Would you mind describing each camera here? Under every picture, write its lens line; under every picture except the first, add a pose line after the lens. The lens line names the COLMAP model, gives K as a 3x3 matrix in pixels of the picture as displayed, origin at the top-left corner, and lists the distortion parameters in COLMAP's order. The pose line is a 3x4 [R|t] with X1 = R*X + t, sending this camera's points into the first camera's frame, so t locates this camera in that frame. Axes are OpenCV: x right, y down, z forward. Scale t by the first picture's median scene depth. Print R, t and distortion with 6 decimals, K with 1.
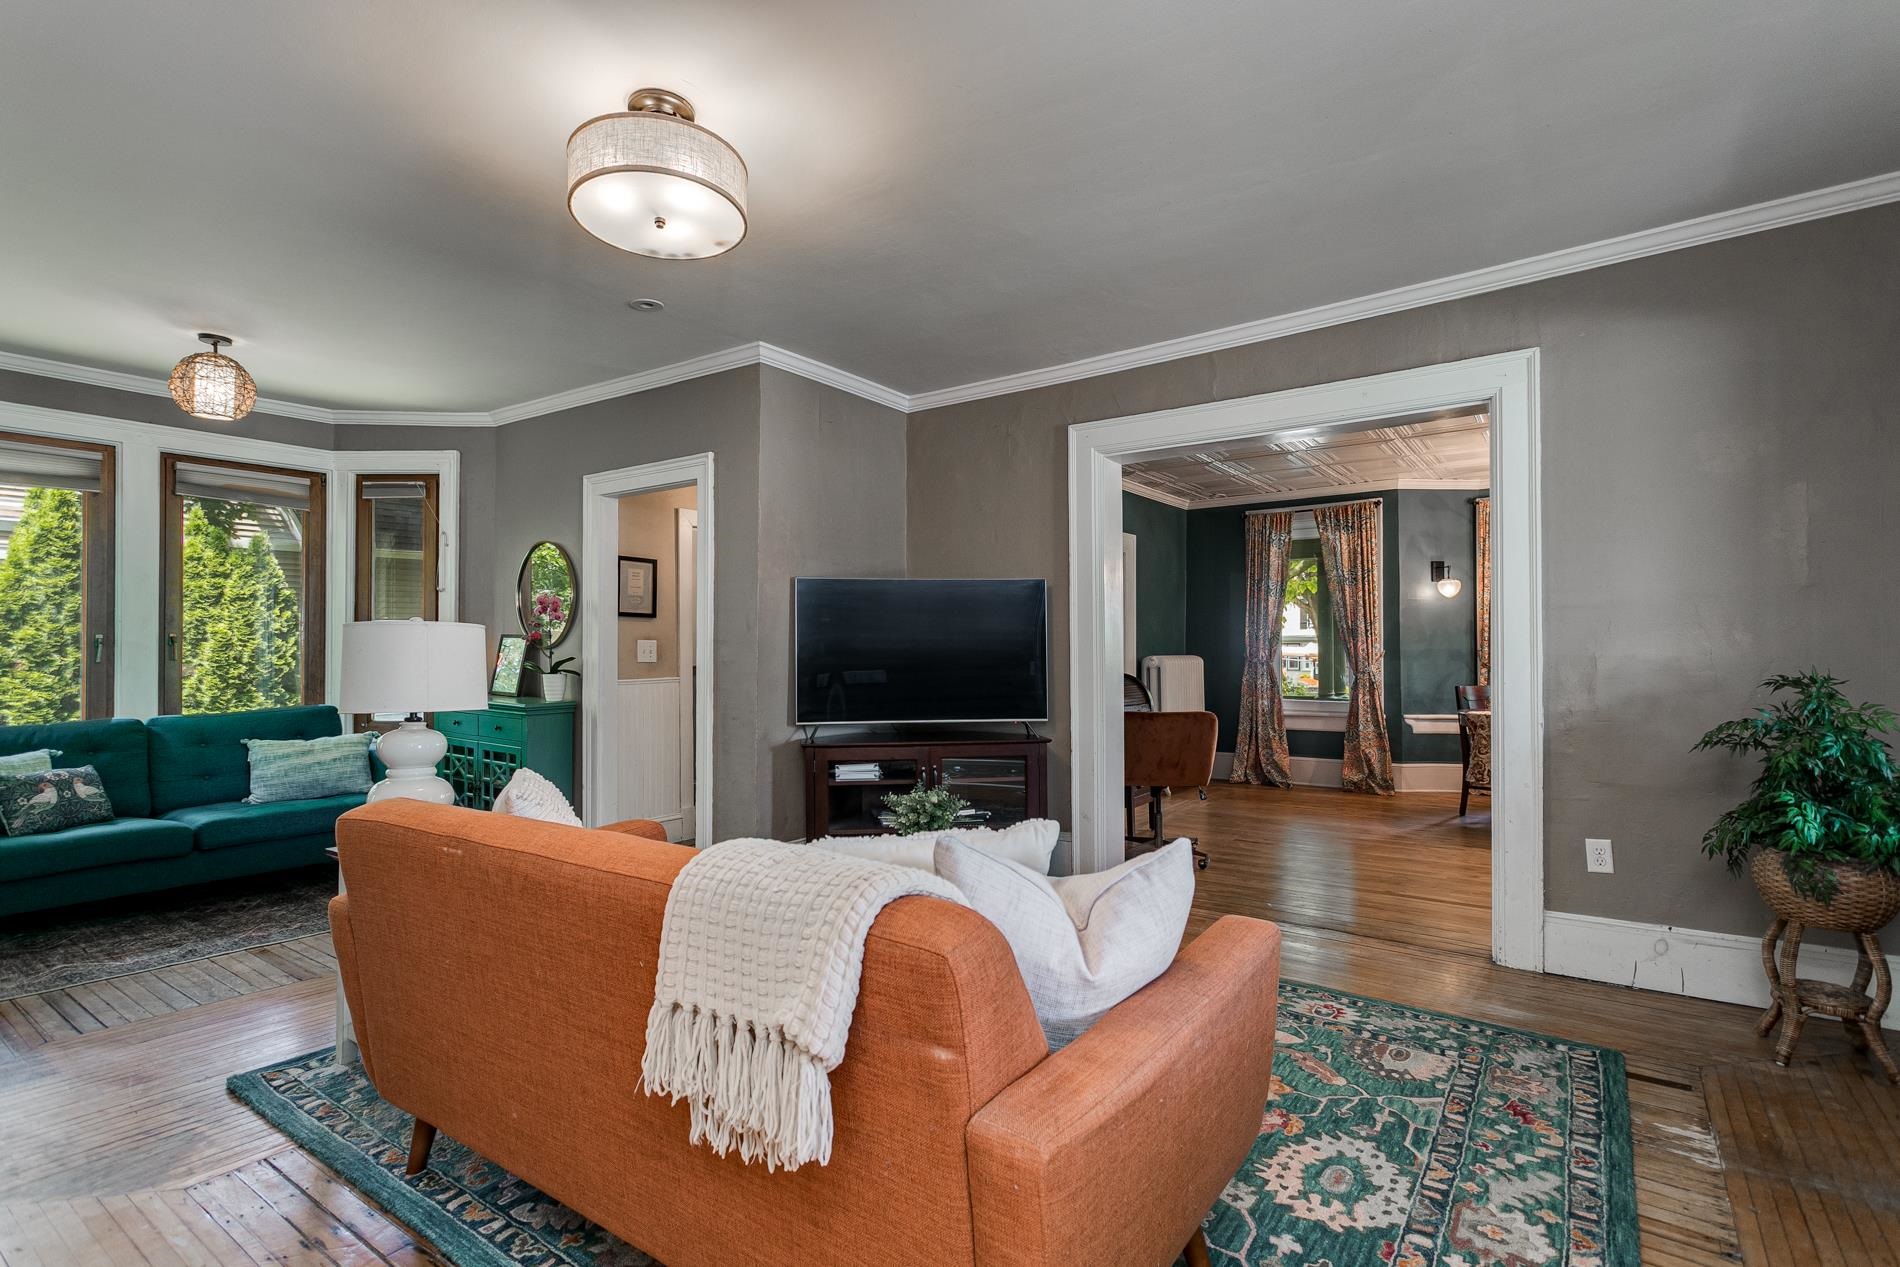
lens RADIAL K [[928.7, 0, 949.7], [0, 928.7, 631.0], [0, 0, 1]] dist [0.022377, 0.000874]
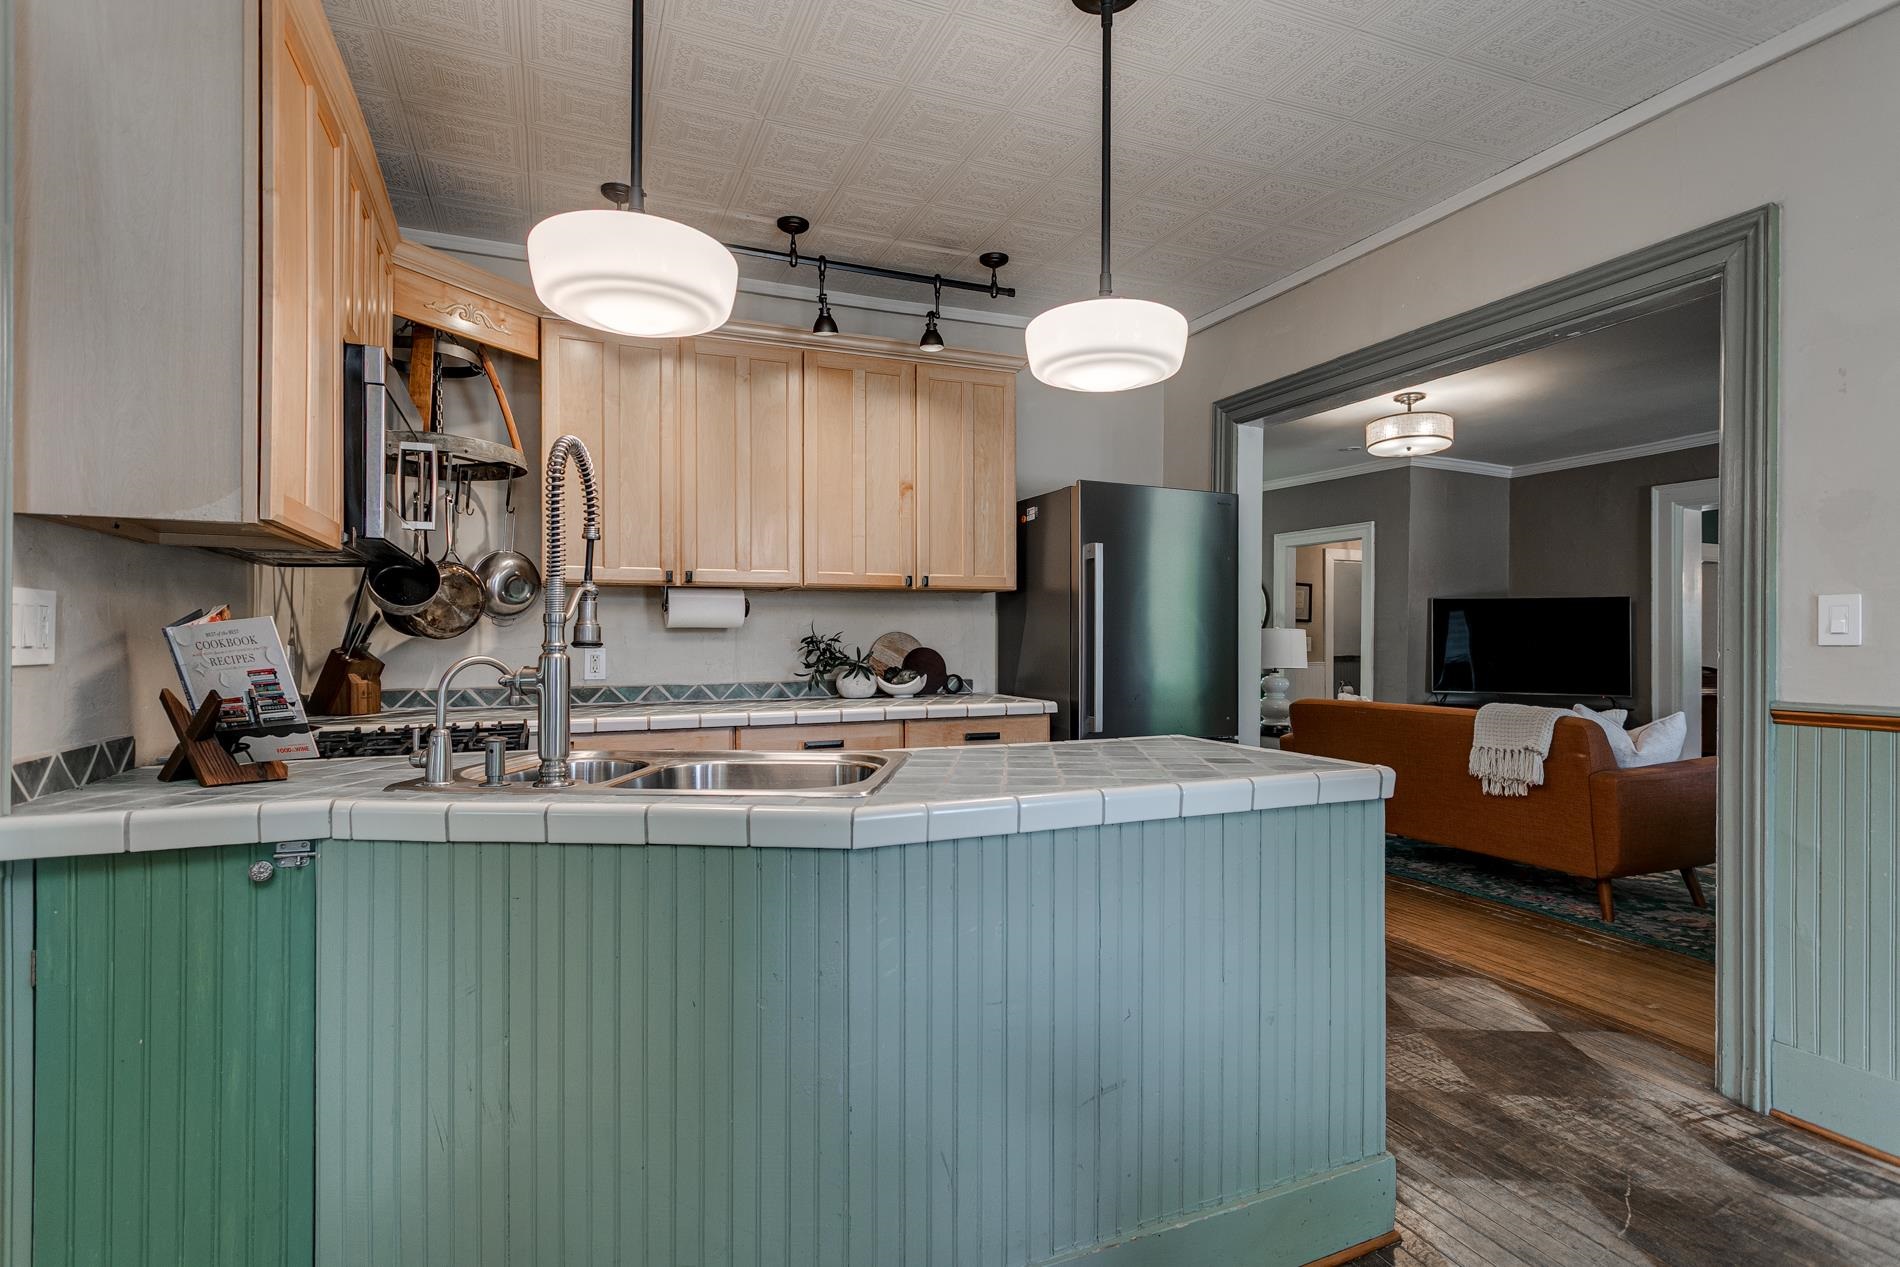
lens RADIAL K [[919.4, 0, 944.6], [0, 919.4, 632.1], [0, 0, 1]] dist [0.001552, 0.000343]
pose [[0.854962, 0.008755, -0.518617, -0.185842], [-0.006028, 0.999958, 0.006943, -0.019131], [0.518656, -0.002810, 0.854979, -2.244156]]
